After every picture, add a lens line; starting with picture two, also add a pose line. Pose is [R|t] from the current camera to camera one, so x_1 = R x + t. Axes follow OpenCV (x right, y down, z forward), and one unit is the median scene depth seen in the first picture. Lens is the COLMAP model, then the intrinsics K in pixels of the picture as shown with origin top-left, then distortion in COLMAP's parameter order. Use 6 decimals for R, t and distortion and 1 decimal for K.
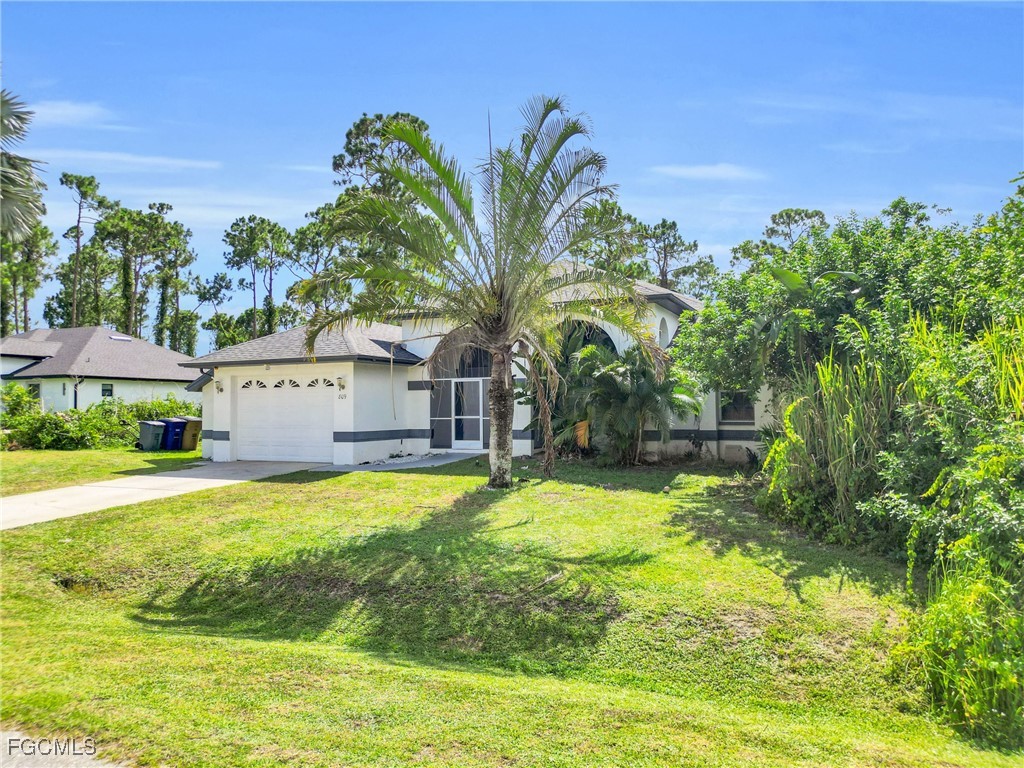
lens RADIAL K [[725.9, 0, 516.4], [0, 725.9, 366.7], [0, 0, 1]] dist [0.038561, -0.038360]
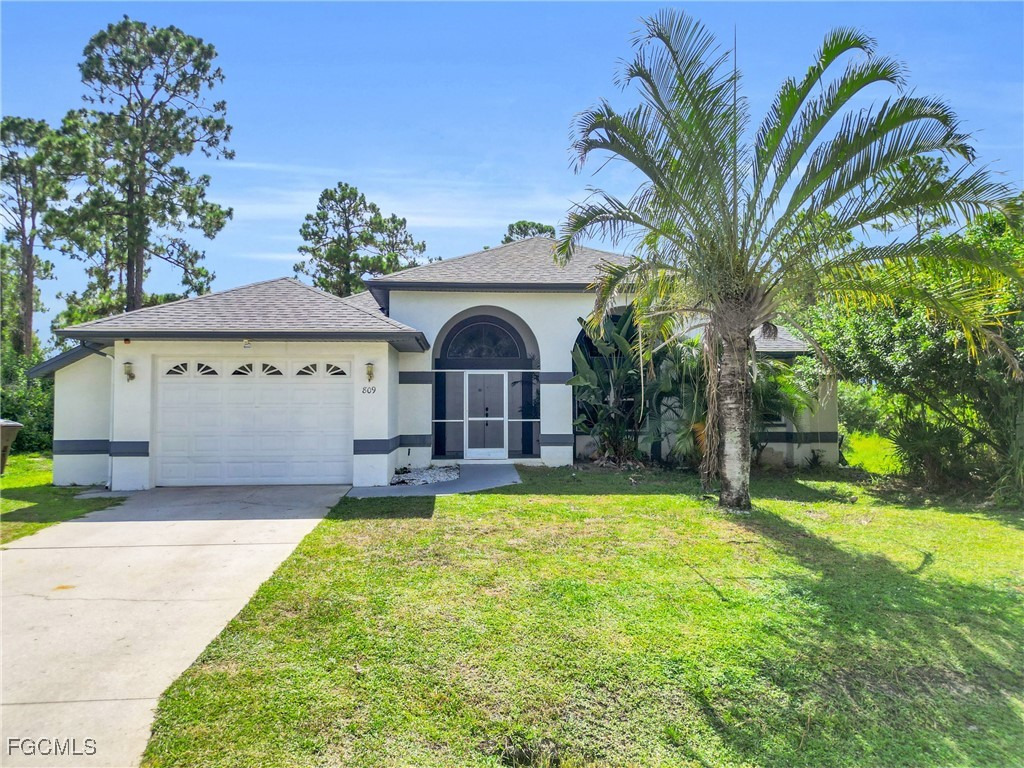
lens RADIAL K [[725.9, 0, 516.4], [0, 725.9, 366.7], [0, 0, 1]] dist [0.038561, -0.038360]
pose [[0.870299, 0.034586, 0.491308, -0.428350], [-0.032478, 0.999390, -0.012822, 0.020913], [-0.491452, -0.004798, 0.870892, 0.285384]]
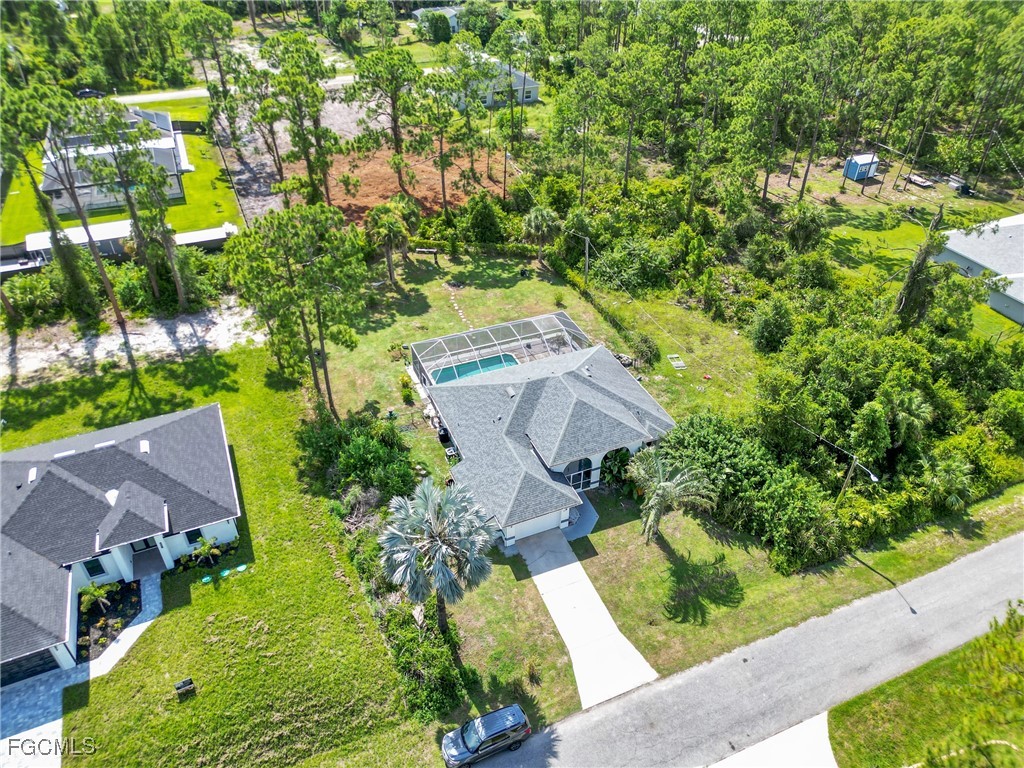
lens RADIAL K [[723.6, 0, 508.3], [0, 723.6, 382.9], [0, 0, 1]] dist [0.061638, -0.058146]
pose [[0.677165, -0.437490, 0.591651, -1.637650], [-0.053436, 0.772697, 0.632522, -1.871112], [-0.733889, -0.459937, 0.499865, 0.020806]]
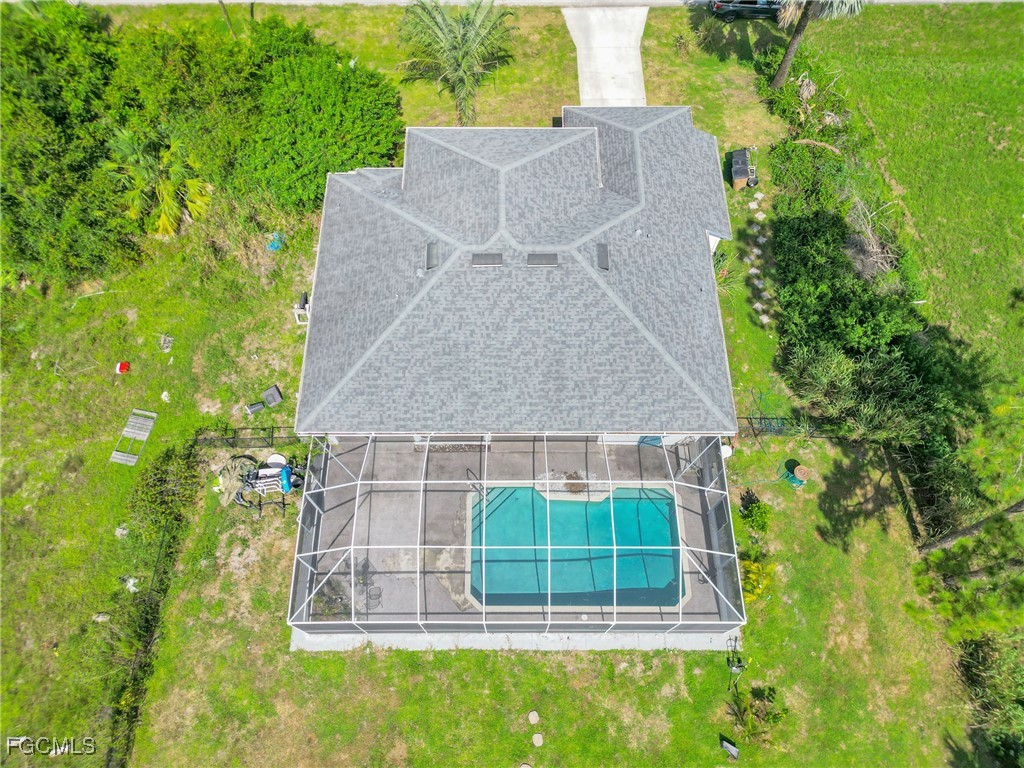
lens RADIAL K [[731.0, 0, 512.0], [0, 731.0, 384.0], [0, 0, 1]] dist [0.025204, 0.000083]
pose [[-0.906320, 0.381451, -0.181878, 0.475591], [0.031239, 0.489682, 0.871341, -1.196260], [0.421436, 0.784032, -0.455725, 2.119380]]
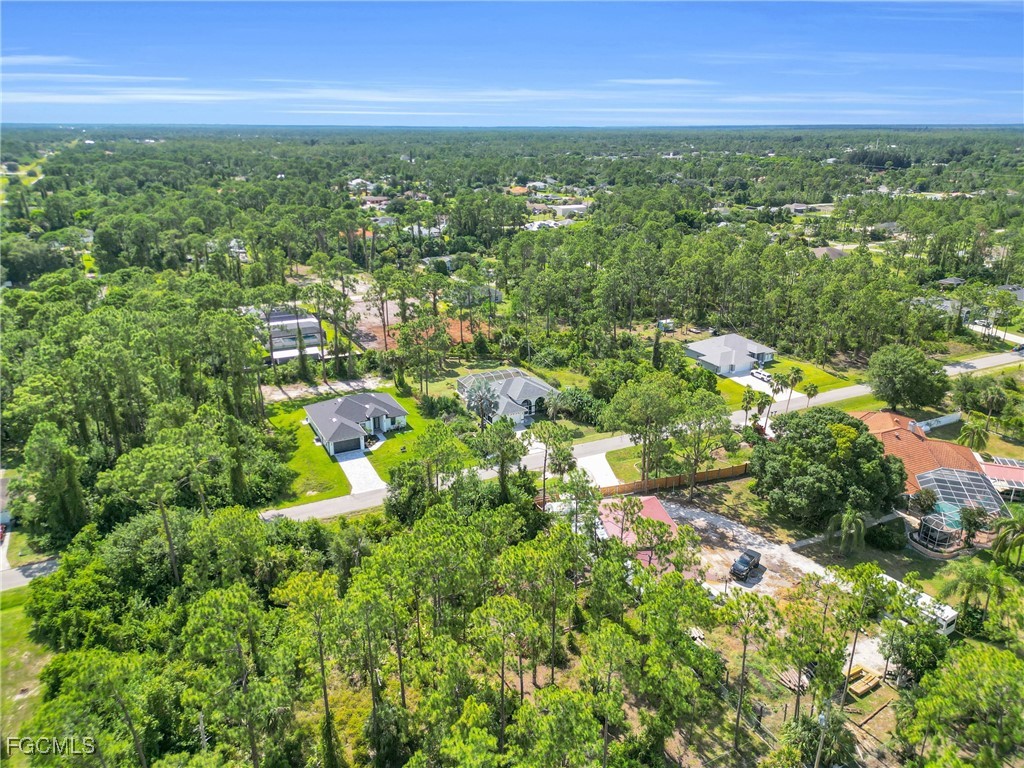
lens RADIAL K [[723.6, 0, 508.3], [0, 723.6, 382.9], [0, 0, 1]] dist [0.061638, -0.058146]
pose [[0.631260, -0.256236, 0.732021, -5.333205], [-0.052539, 0.927551, 0.369986, -2.821776], [-0.773790, -0.272017, 0.572063, -2.882772]]
